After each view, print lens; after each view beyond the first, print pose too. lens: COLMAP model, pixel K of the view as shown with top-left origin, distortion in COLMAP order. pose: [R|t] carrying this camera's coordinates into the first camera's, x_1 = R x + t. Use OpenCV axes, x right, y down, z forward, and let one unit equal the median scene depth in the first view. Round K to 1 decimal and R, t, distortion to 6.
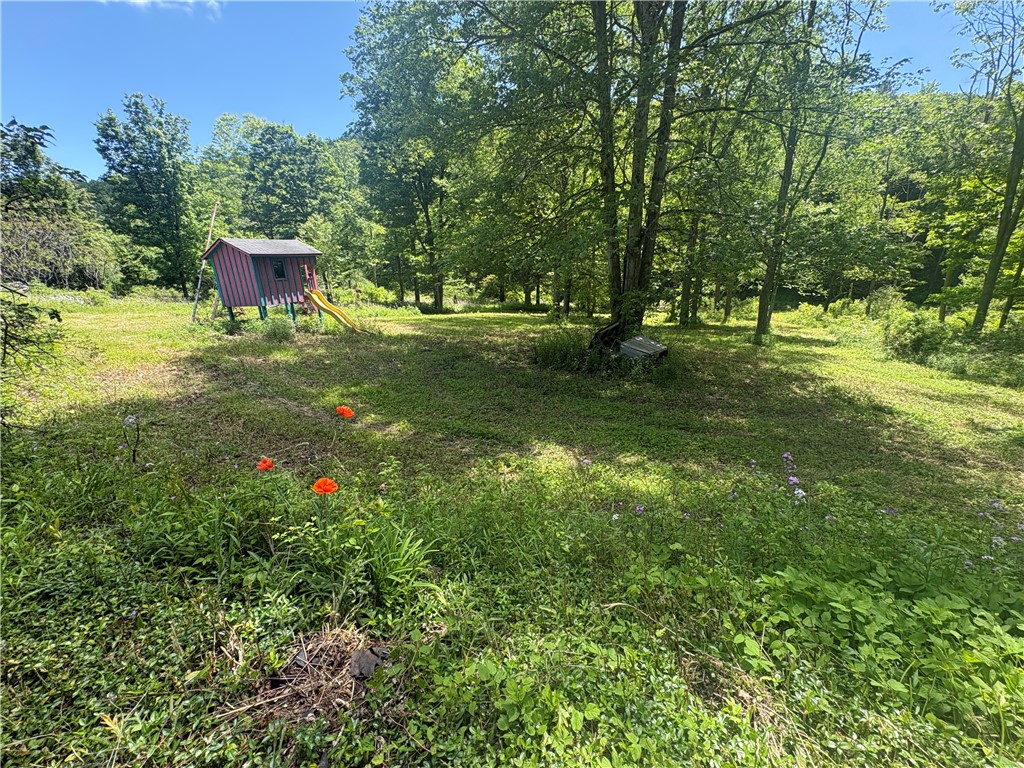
lens RADIAL K [[408.4, 0, 507.0], [0, 408.4, 383.5], [0, 0, 1]] dist [-0.000013, -0.000166]
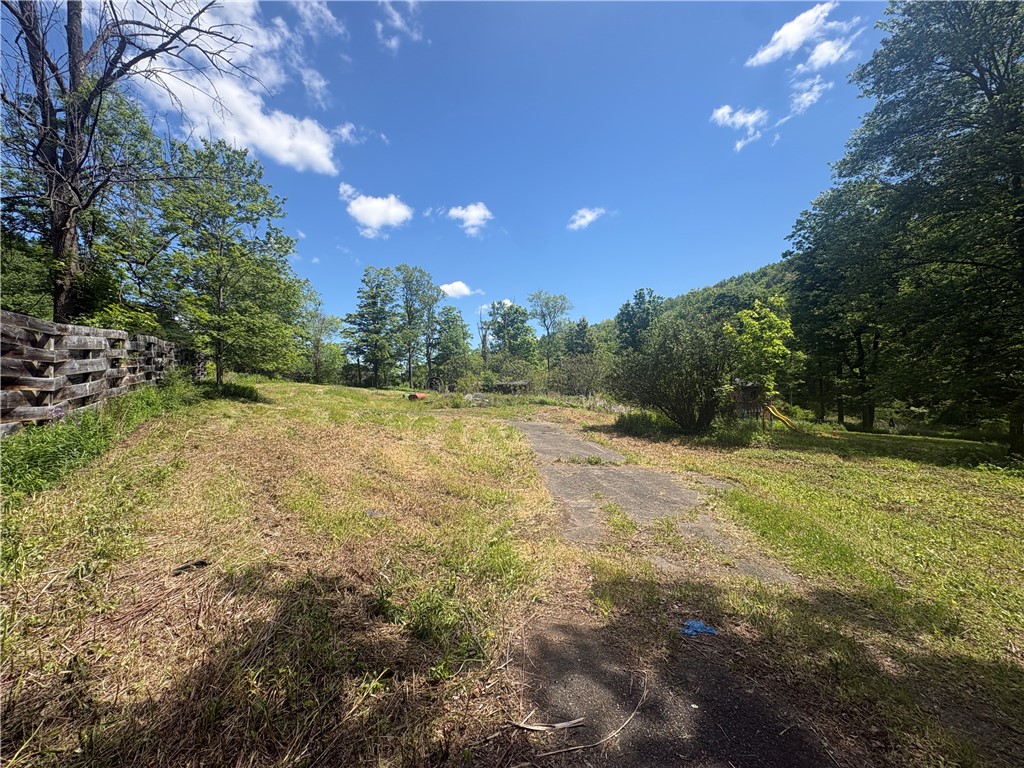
lens RADIAL K [[408.4, 0, 510.9], [0, 408.4, 377.6], [0, 0, 1]] dist [-0.000013, -0.000166]
pose [[0.632266, -0.007263, -0.774717, 0.052263], [-0.221725, 0.956435, -0.189922, 0.074228], [0.742346, 0.291856, 0.603111, -0.268628]]
